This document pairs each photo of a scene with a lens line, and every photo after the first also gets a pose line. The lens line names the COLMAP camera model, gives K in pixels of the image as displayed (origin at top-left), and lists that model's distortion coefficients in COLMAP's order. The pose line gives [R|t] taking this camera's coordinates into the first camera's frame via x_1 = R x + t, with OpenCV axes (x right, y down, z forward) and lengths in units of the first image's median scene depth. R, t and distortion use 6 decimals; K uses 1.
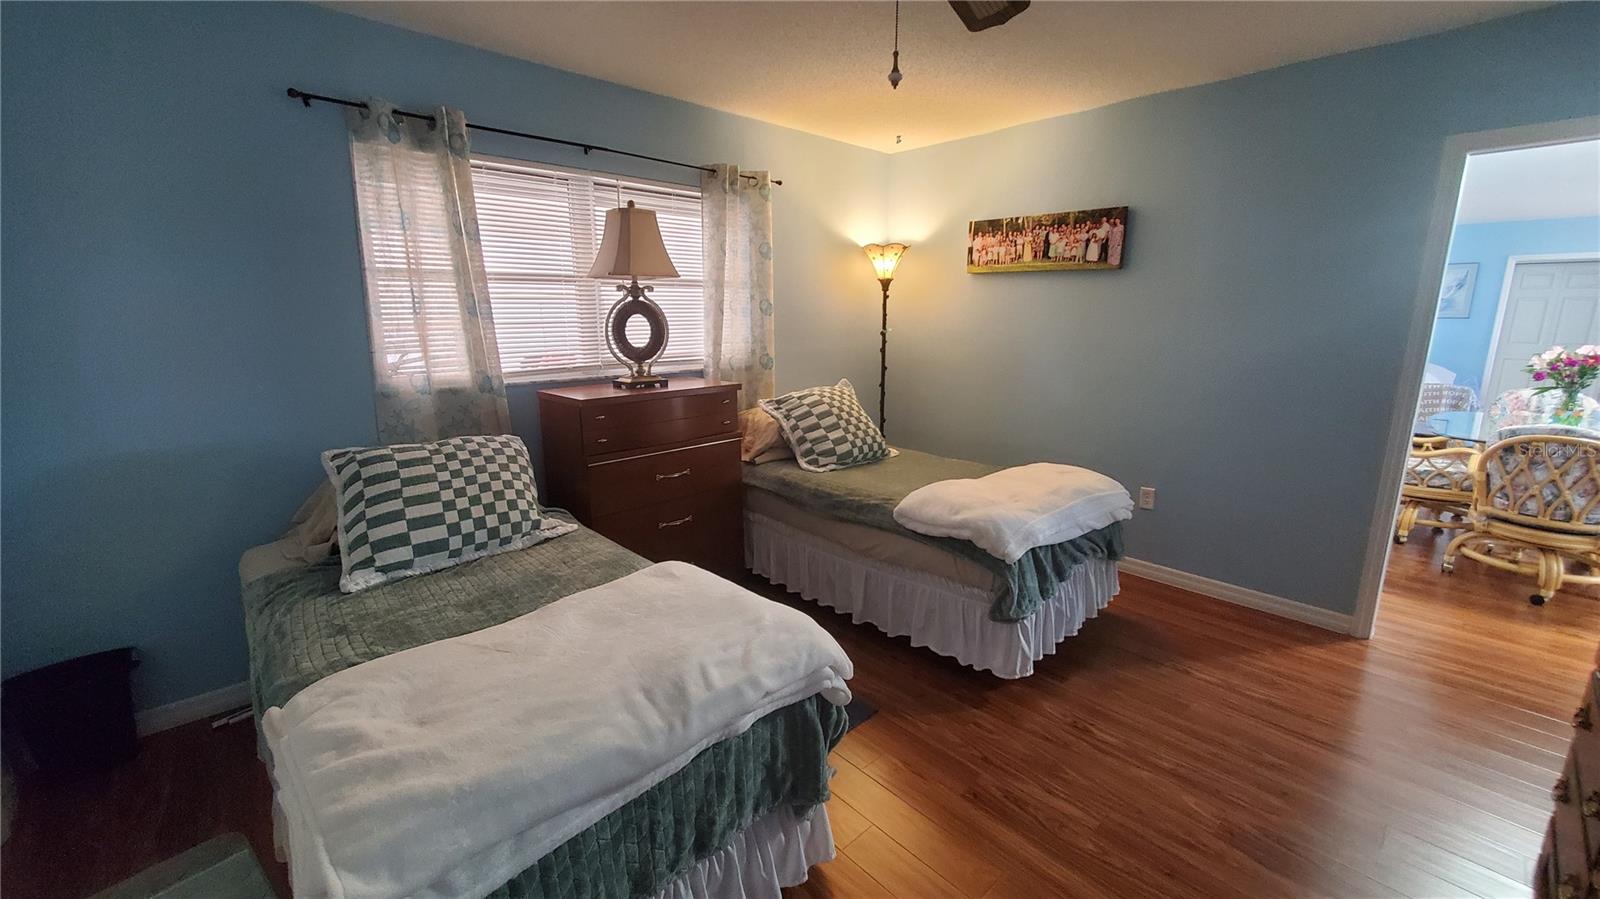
lens RADIAL K [[635.1, 0, 800.0], [0, 635.1, 449.5], [0, 0, 1]] dist [-0.000154, -0.000099]
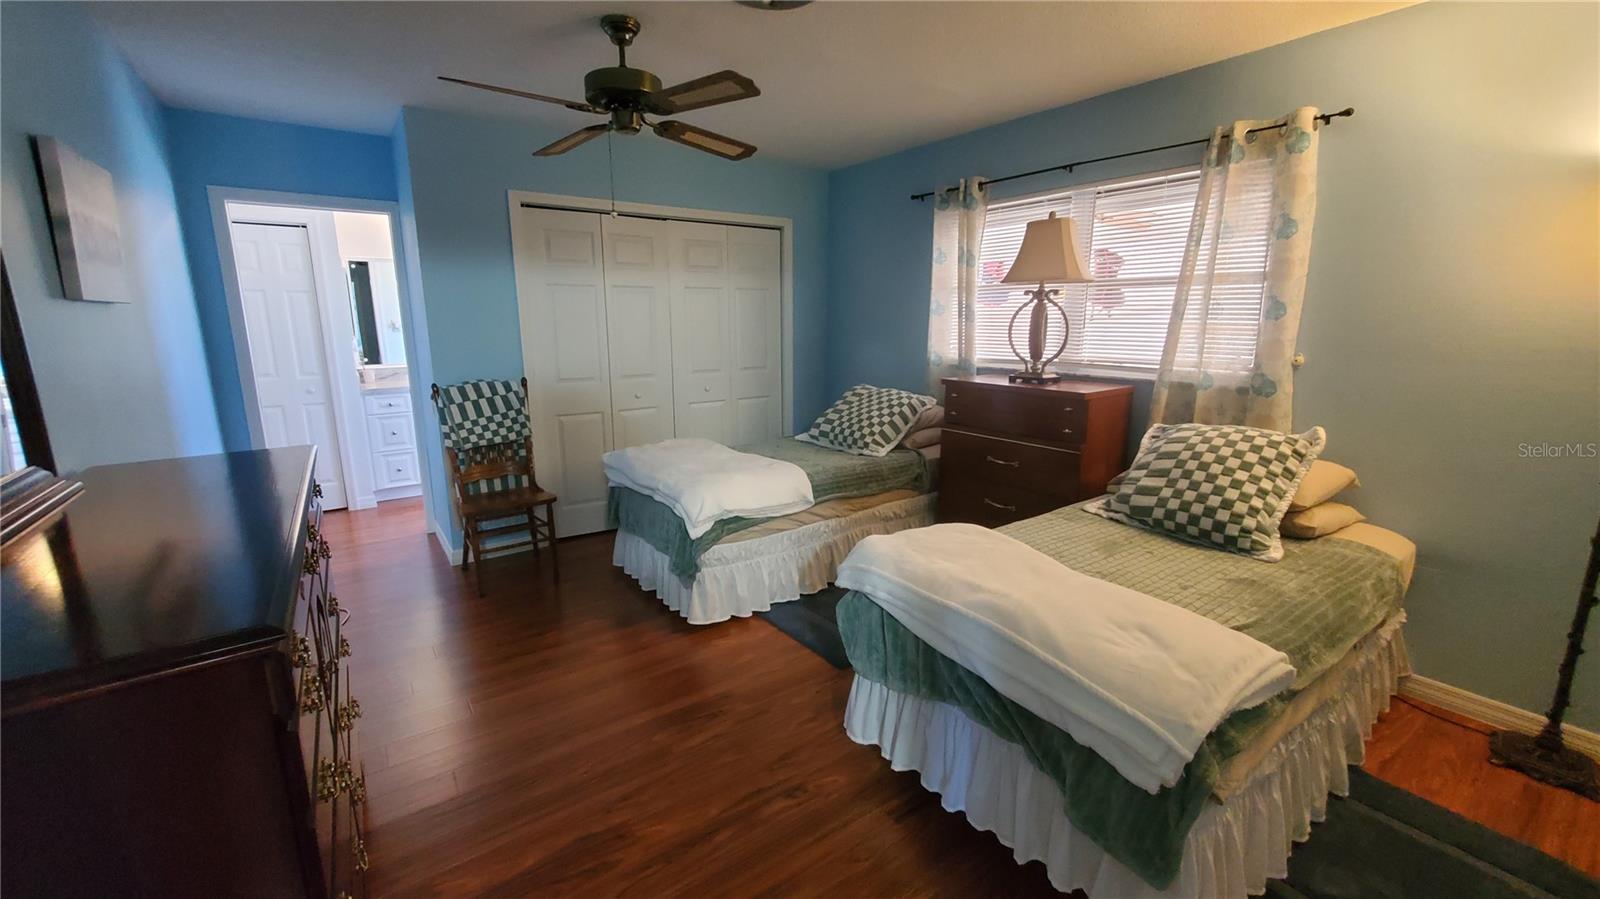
lens RADIAL K [[635.1, 0, 800.0], [0, 635.1, 449.5], [0, 0, 1]] dist [-0.000154, -0.000099]
pose [[-0.123343, 0.207607, -0.970405, 0.923901], [-0.209494, 0.950386, 0.229952, -0.162539], [0.969999, 0.231657, -0.073731, 0.748896]]
